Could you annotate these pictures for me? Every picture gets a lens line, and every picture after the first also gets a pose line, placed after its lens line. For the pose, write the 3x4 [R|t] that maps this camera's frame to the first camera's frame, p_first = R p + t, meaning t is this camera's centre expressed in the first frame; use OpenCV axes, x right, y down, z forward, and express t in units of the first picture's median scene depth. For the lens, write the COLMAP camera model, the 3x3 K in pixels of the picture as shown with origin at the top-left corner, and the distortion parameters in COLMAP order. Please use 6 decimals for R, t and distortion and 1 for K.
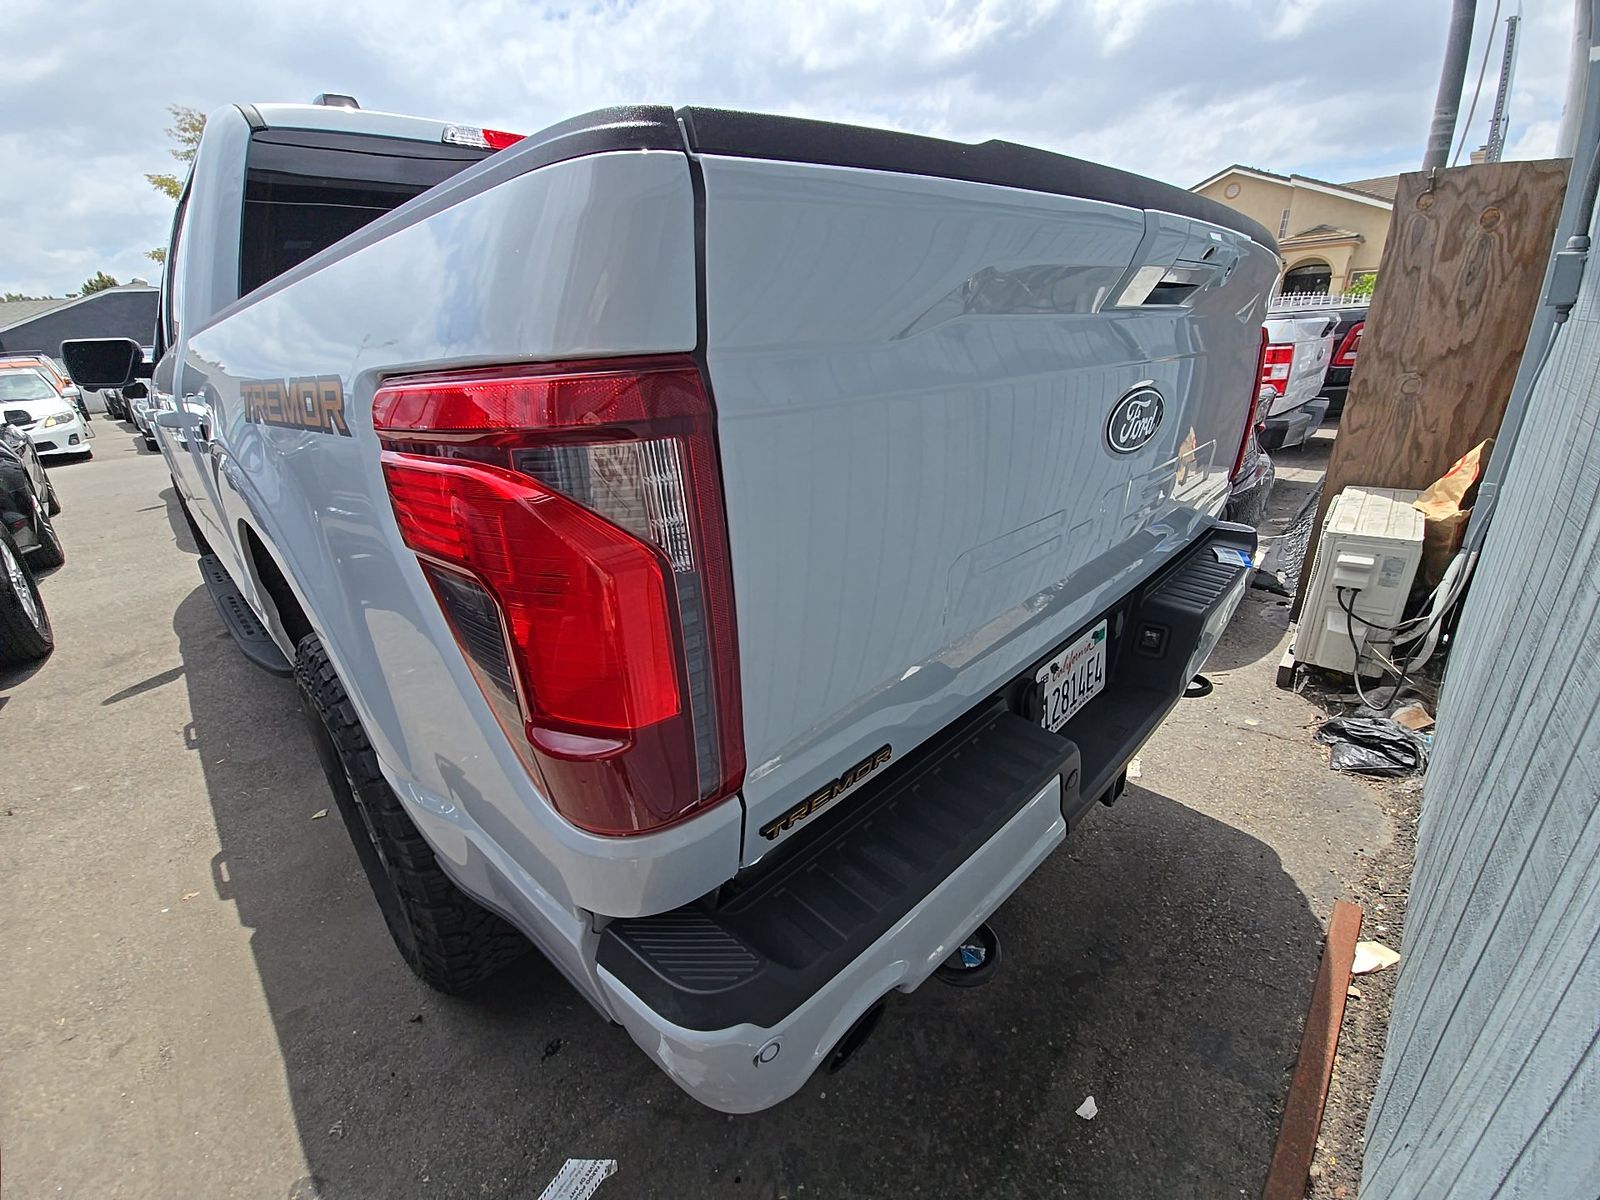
lens RADIAL K [[642.9, 0, 802.9], [0, 642.9, 596.3], [0, 0, 1]] dist [0.014023, -0.007980]
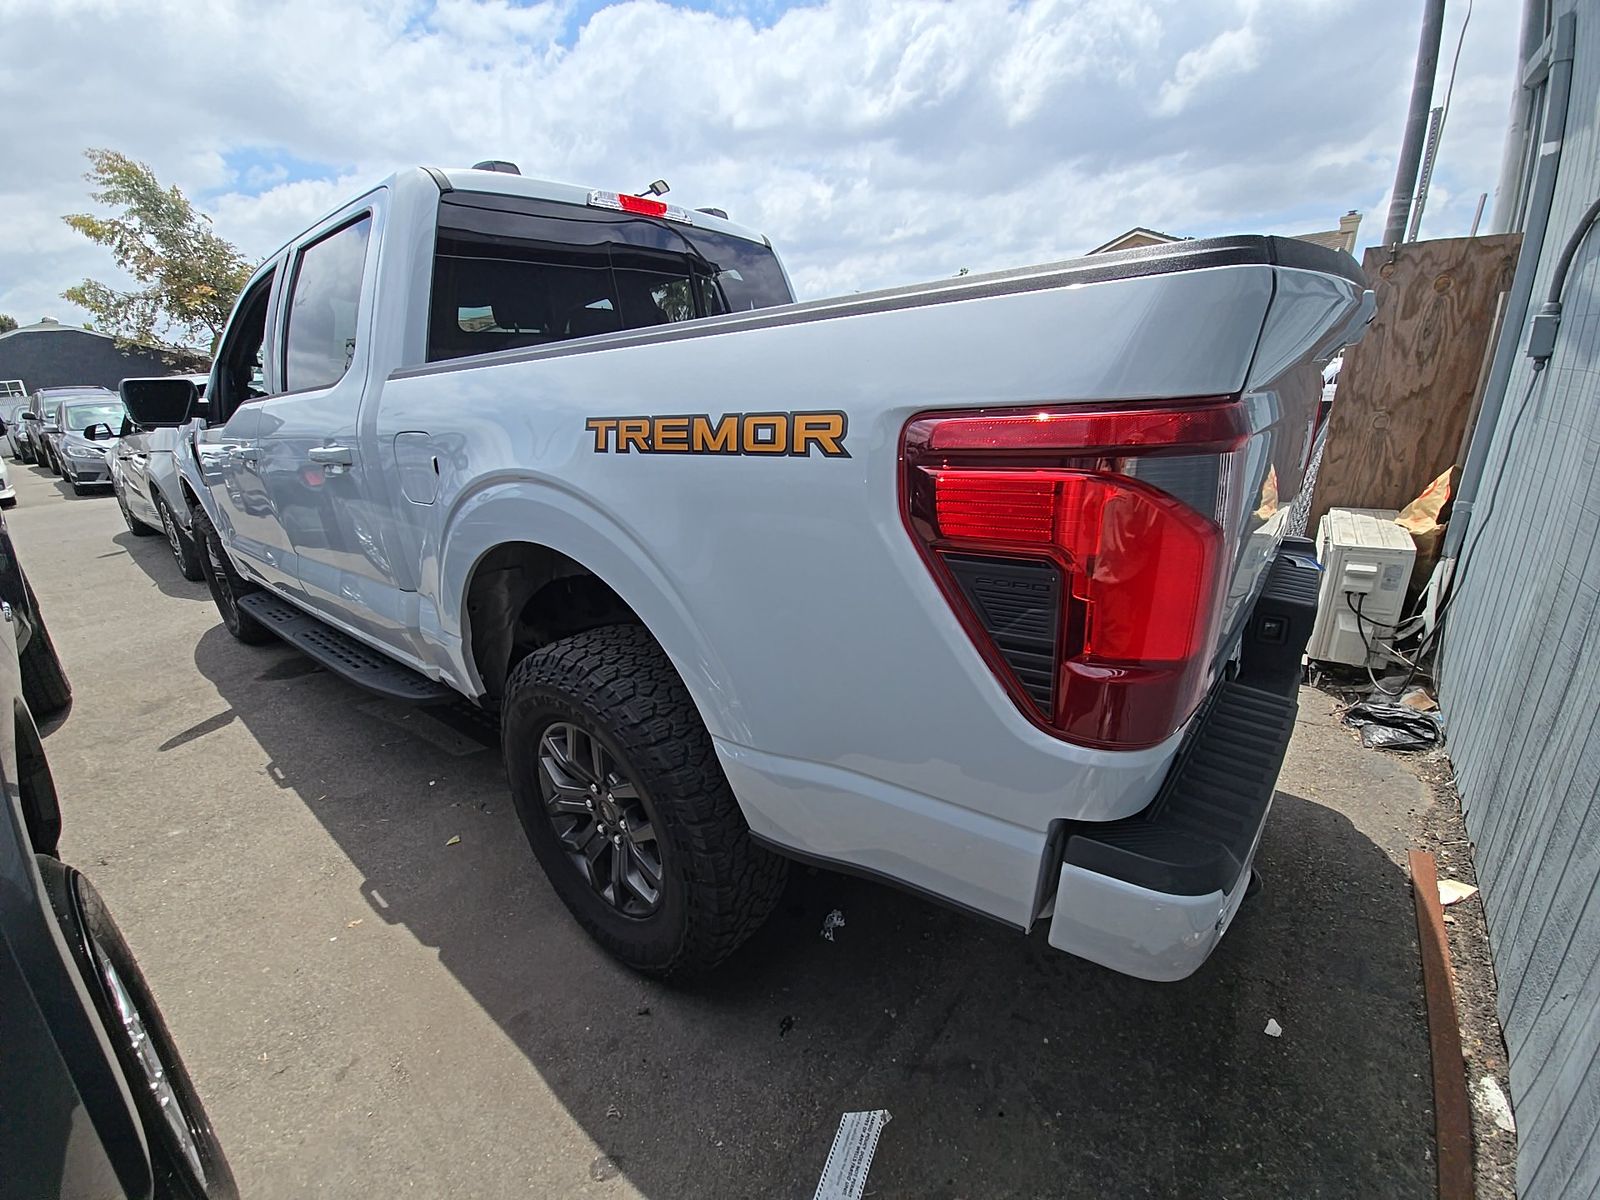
lens RADIAL K [[642.9, 0, 791.9], [0, 642.9, 600.5], [0, 0, 1]] dist [0.014023, -0.007980]
pose [[0.995557, -0.027648, 0.090006, -0.280458], [0.032286, 0.998203, -0.050487, 0.028045], [-0.088448, 0.053168, 0.994661, -0.070142]]
